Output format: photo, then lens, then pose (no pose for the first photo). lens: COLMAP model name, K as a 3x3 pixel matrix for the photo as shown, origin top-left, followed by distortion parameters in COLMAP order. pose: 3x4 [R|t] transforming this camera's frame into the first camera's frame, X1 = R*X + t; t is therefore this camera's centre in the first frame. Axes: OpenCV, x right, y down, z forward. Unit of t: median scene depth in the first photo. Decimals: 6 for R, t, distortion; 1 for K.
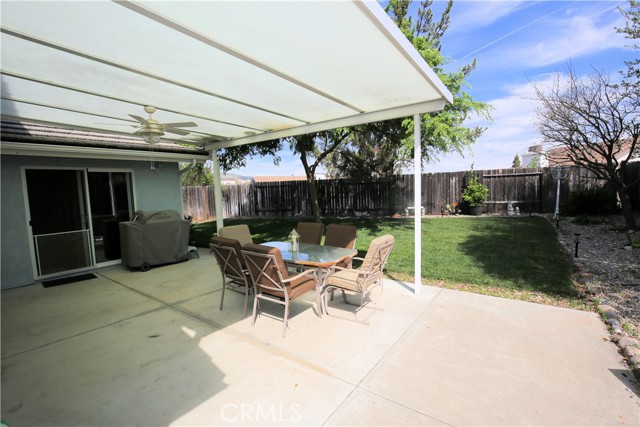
lens RADIAL K [[294.5, 0, 319.5], [0, 294.5, 214.2], [0, 0, 1]] dist [-0.029318, 0.002932]
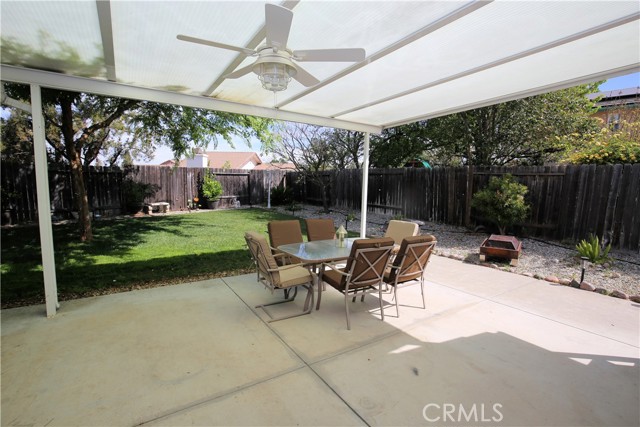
lens RADIAL K [[294.5, 0, 319.3], [0, 294.5, 213.3], [0, 0, 1]] dist [-0.029318, 0.002932]
pose [[0.356342, -0.060492, 0.932395, -0.425602], [0.047537, 0.997783, 0.046567, -0.015689], [-0.933146, 0.027729, 0.358427, 0.295568]]
